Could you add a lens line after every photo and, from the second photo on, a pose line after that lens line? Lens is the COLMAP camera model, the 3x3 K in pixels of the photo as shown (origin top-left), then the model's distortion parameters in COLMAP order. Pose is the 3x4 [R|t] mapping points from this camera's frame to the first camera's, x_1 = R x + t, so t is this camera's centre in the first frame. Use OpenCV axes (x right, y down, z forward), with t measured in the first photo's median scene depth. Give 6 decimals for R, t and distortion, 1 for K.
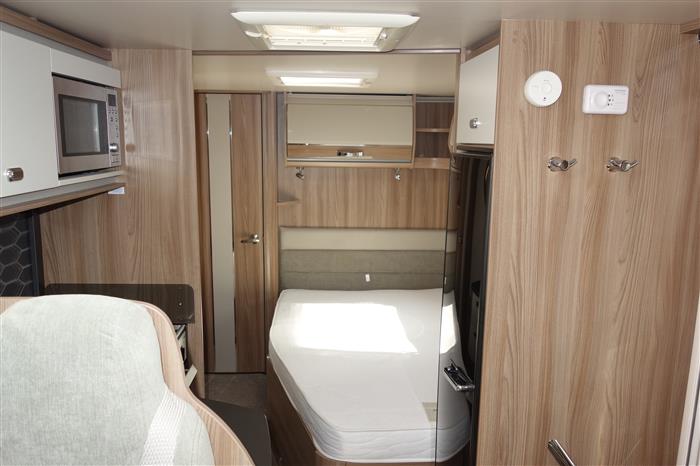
lens RADIAL K [[551.0, 0, 354.8], [0, 551.0, 235.5], [0, 0, 1]] dist [-0.016375, -0.011508]
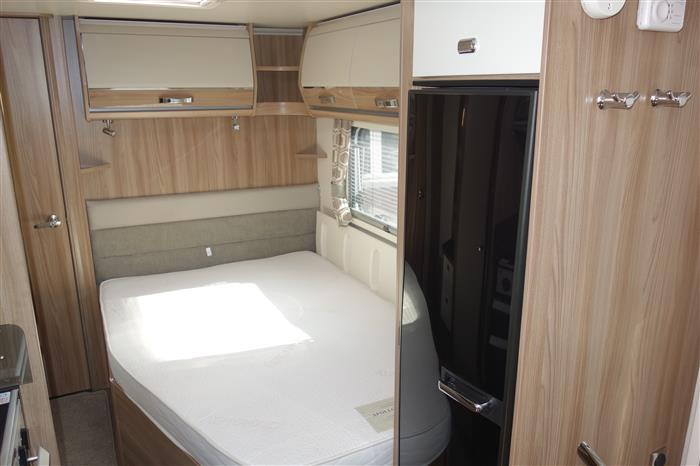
lens RADIAL K [[551.0, 0, 354.8], [0, 551.0, 235.5], [0, 0, 1]] dist [-0.016375, -0.011508]
pose [[0.916982, -0.120081, 0.380427, -0.095398], [0.083723, 0.990312, 0.110784, -0.022818], [-0.390045, -0.069736, 0.918151, 0.168926]]
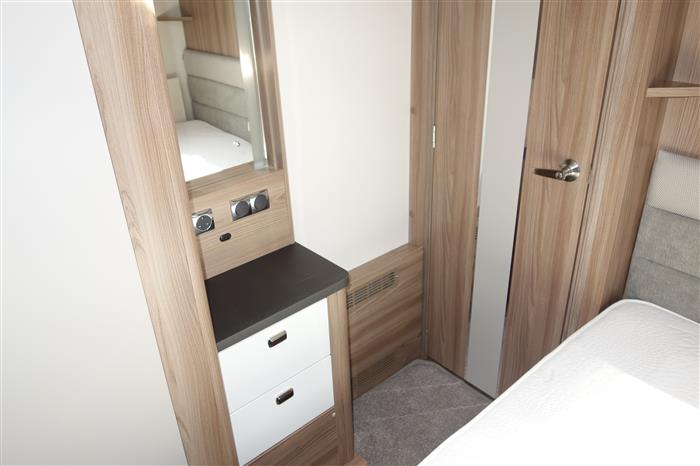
lens RADIAL K [[551.0, 0, 354.8], [0, 551.0, 235.5], [0, 0, 1]] dist [-0.016375, -0.011508]
pose [[0.606966, 0.340077, -0.718290, 0.031799], [-0.092137, 0.927836, 0.361430, -0.083599], [0.789369, -0.153195, 0.594498, 0.639875]]
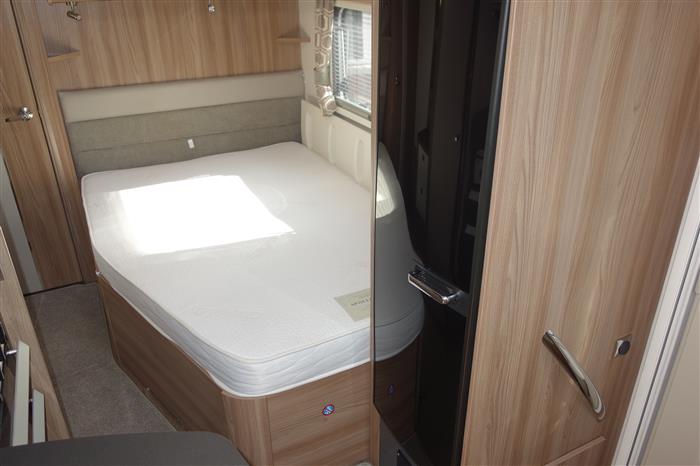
lens RADIAL K [[551.0, 0, 354.8], [0, 551.0, 235.5], [0, 0, 1]] dist [-0.016375, -0.011508]
pose [[0.913612, -0.201288, 0.353264, -0.075580], [0.090785, 0.947911, 0.305326, -0.022091], [-0.396321, -0.246878, 0.884297, 0.170860]]
